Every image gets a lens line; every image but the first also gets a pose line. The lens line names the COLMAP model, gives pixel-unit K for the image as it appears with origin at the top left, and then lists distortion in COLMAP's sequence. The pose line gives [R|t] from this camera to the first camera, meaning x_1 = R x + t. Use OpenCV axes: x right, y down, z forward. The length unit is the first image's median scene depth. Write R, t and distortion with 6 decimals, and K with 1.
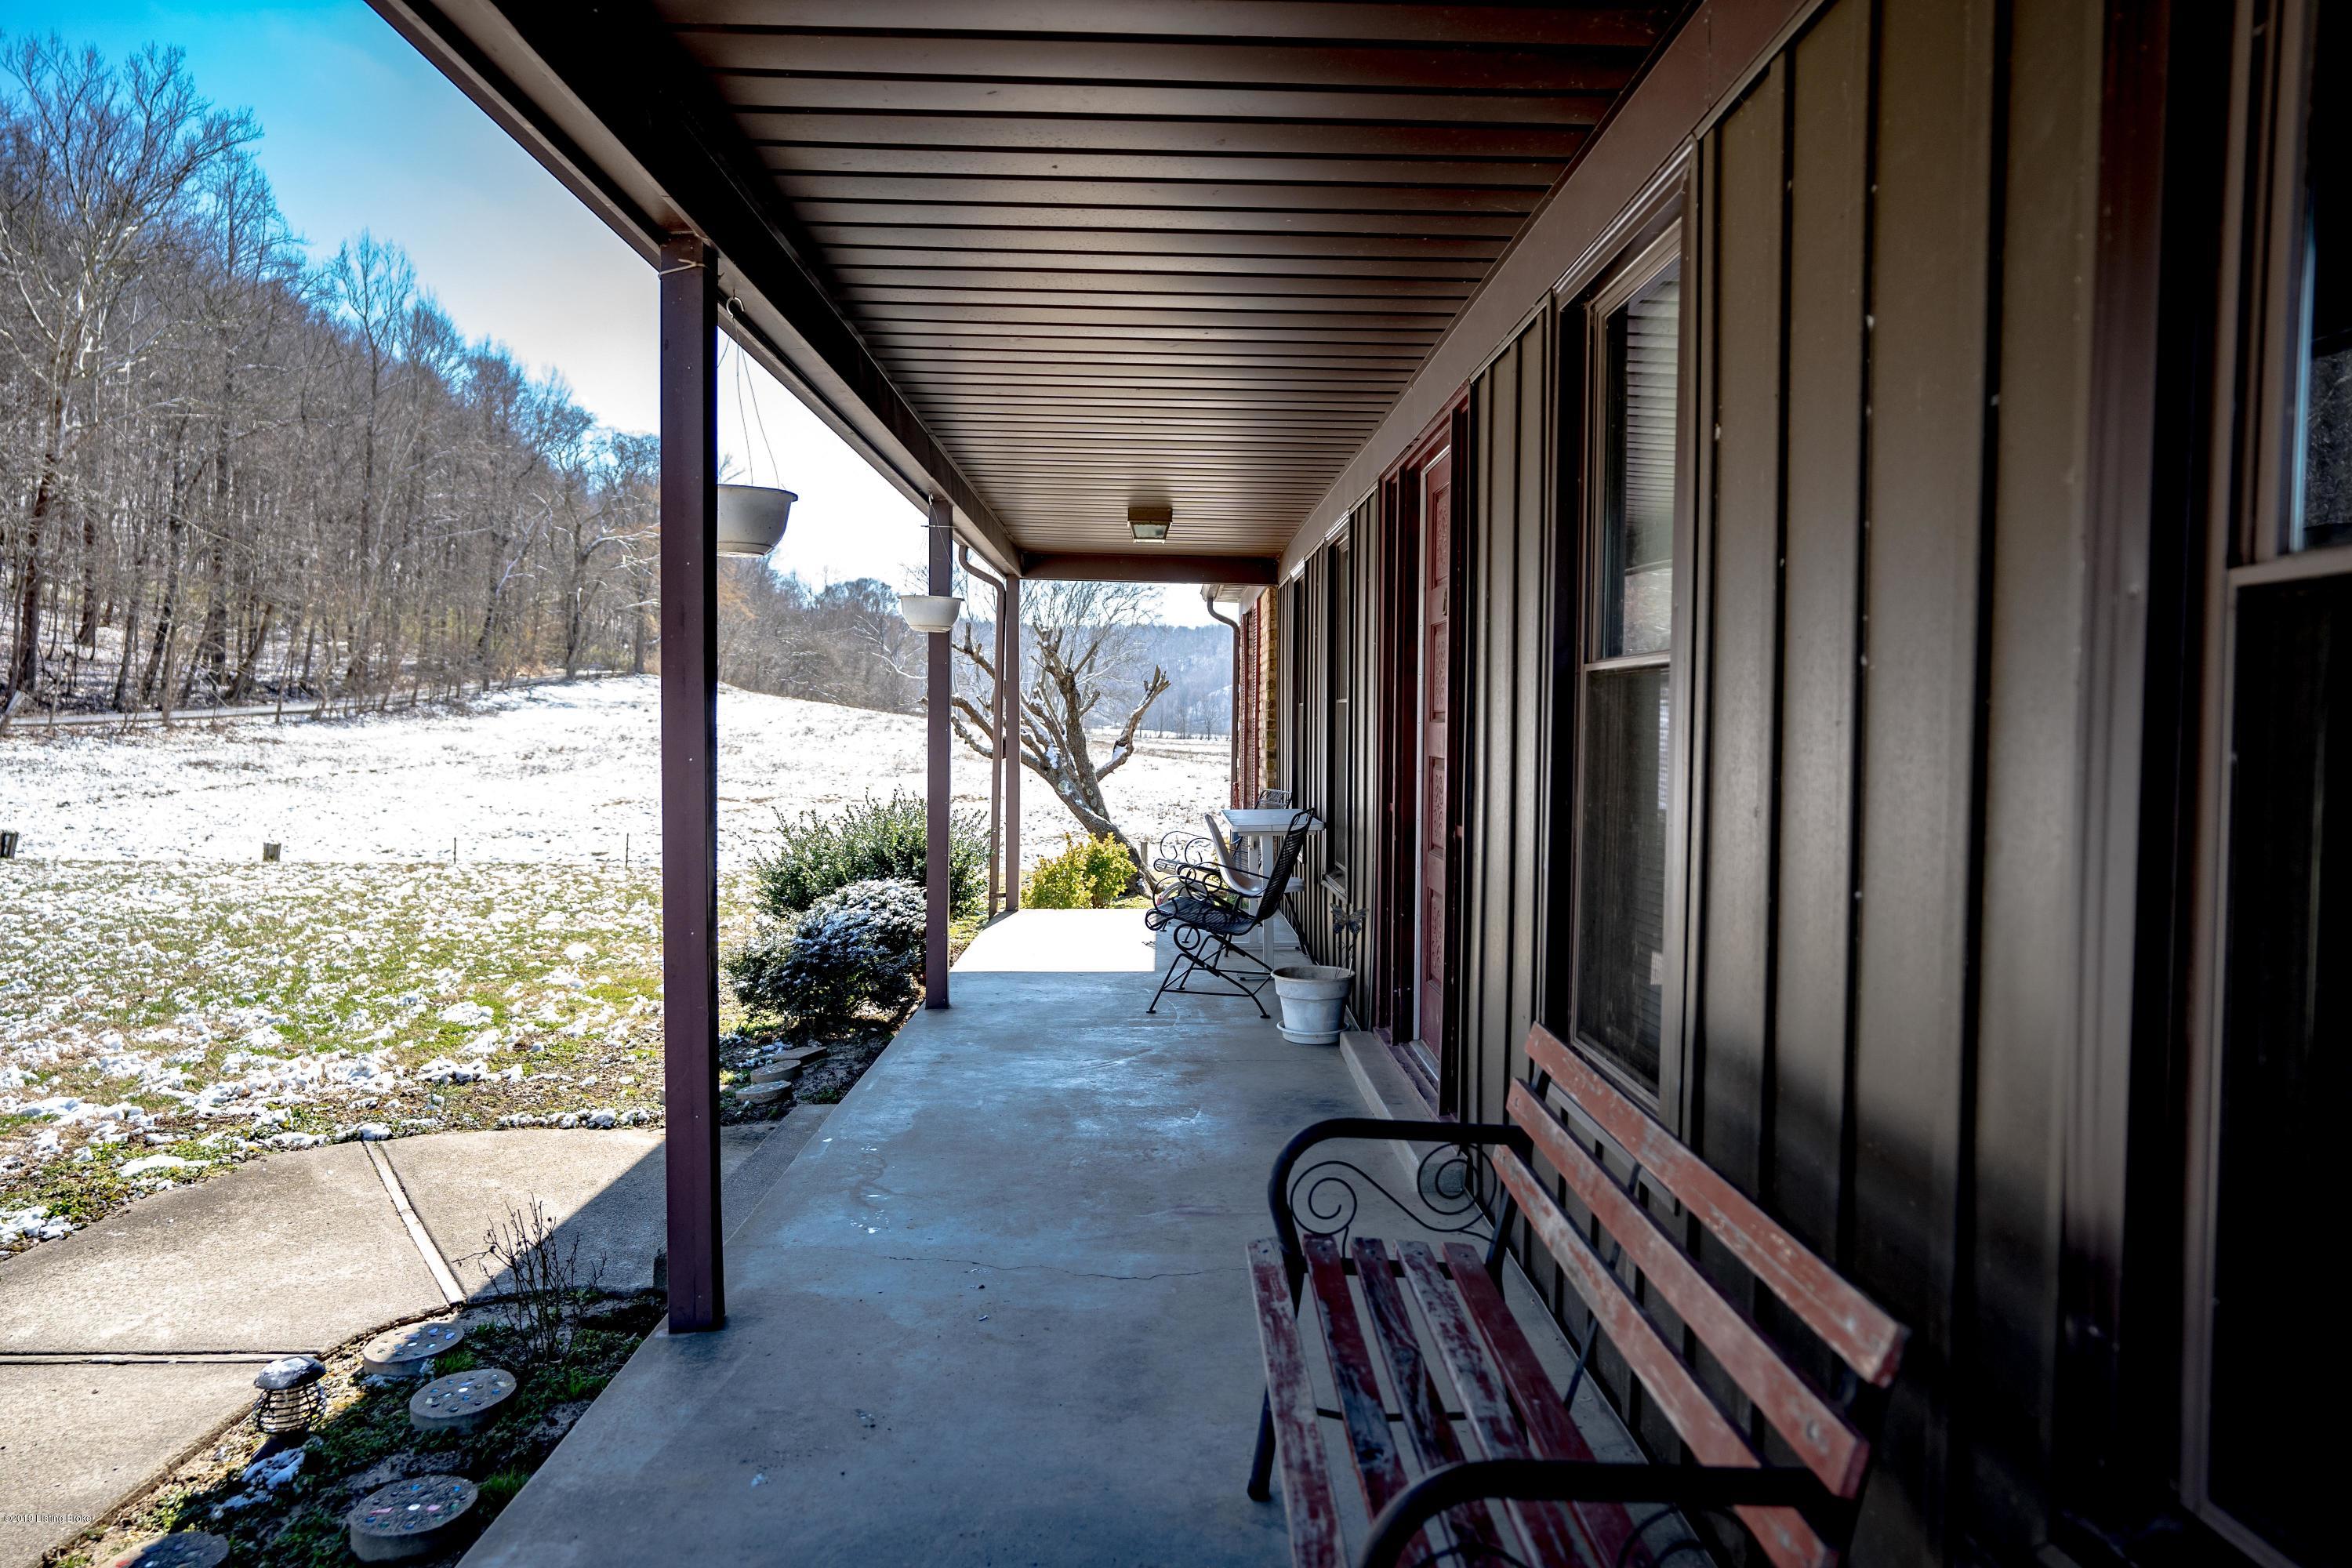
lens RADIAL K [[1483.1, 0, 1179.4], [0, 1483.1, 785.6], [0, 0, 1]] dist [-0.000371, -0.001074]
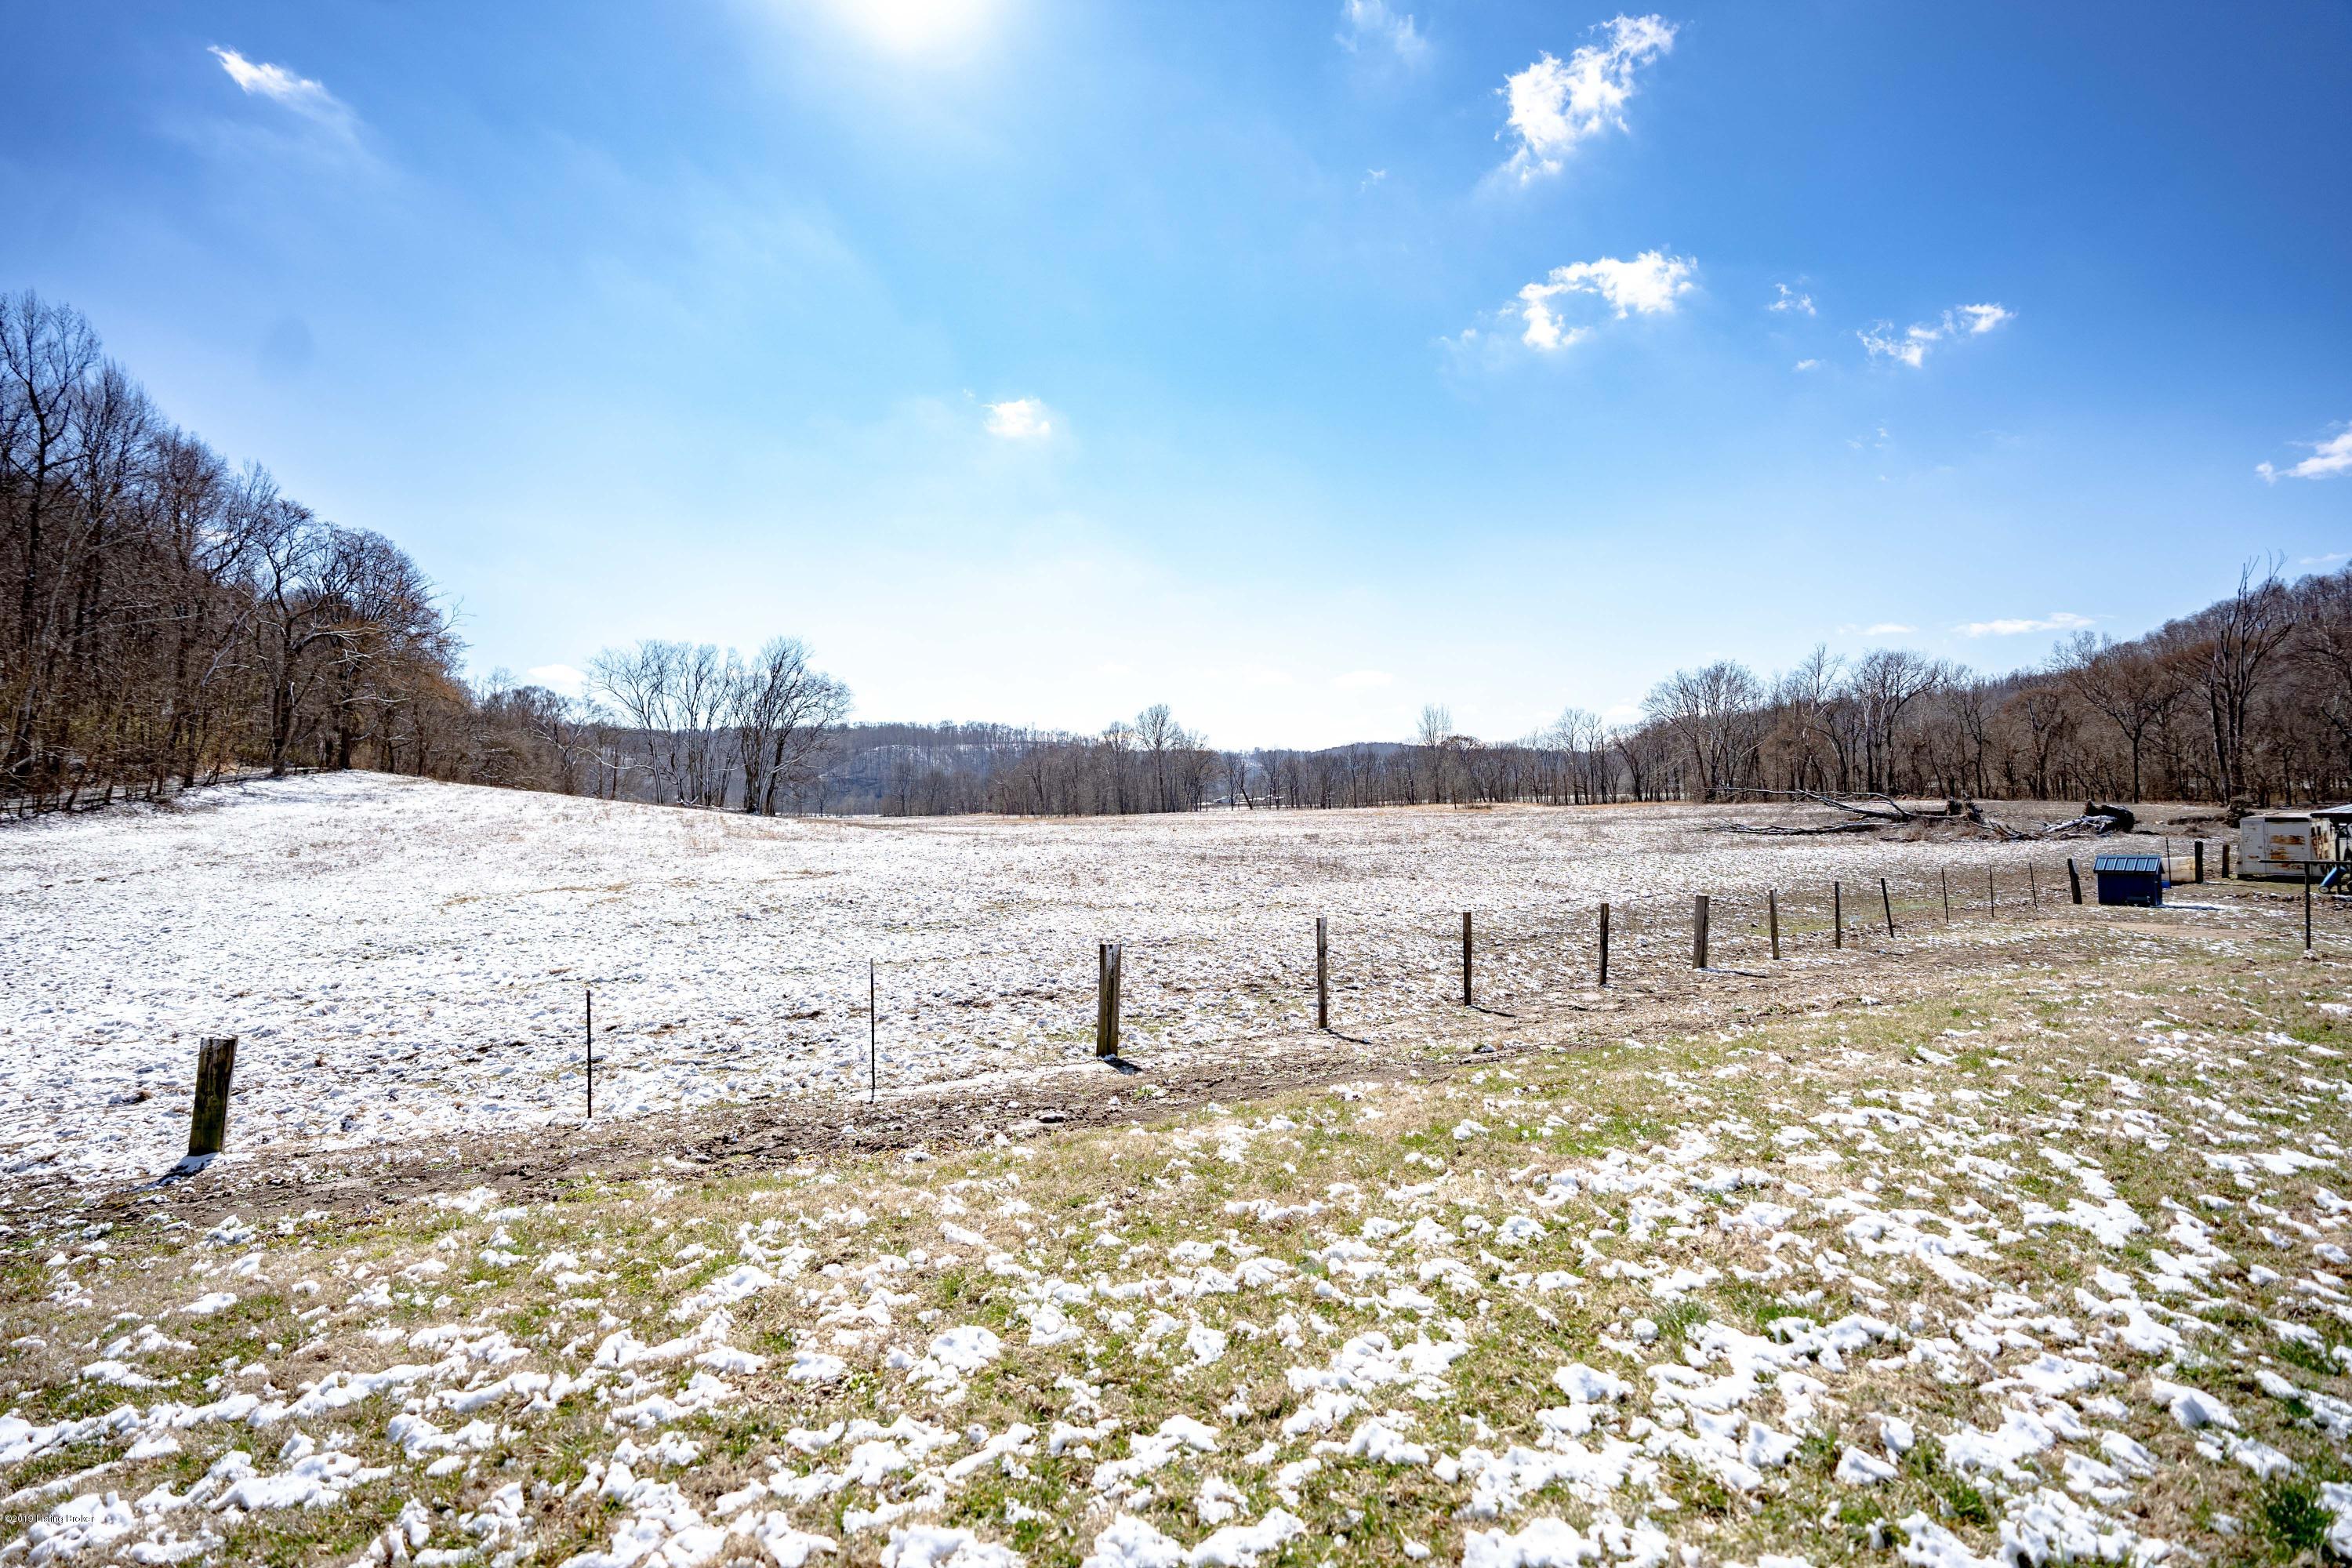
lens RADIAL K [[1105.8, 0, 1173.3], [0, 1105.8, 786.7], [0, 0, 1]] dist [0.000013, 0.000713]
pose [[0.945942, -0.027169, 0.323197, -0.104364], [0.043833, 0.998052, -0.044391, -0.004902], [-0.321361, 0.056157, 0.945290, 0.133366]]
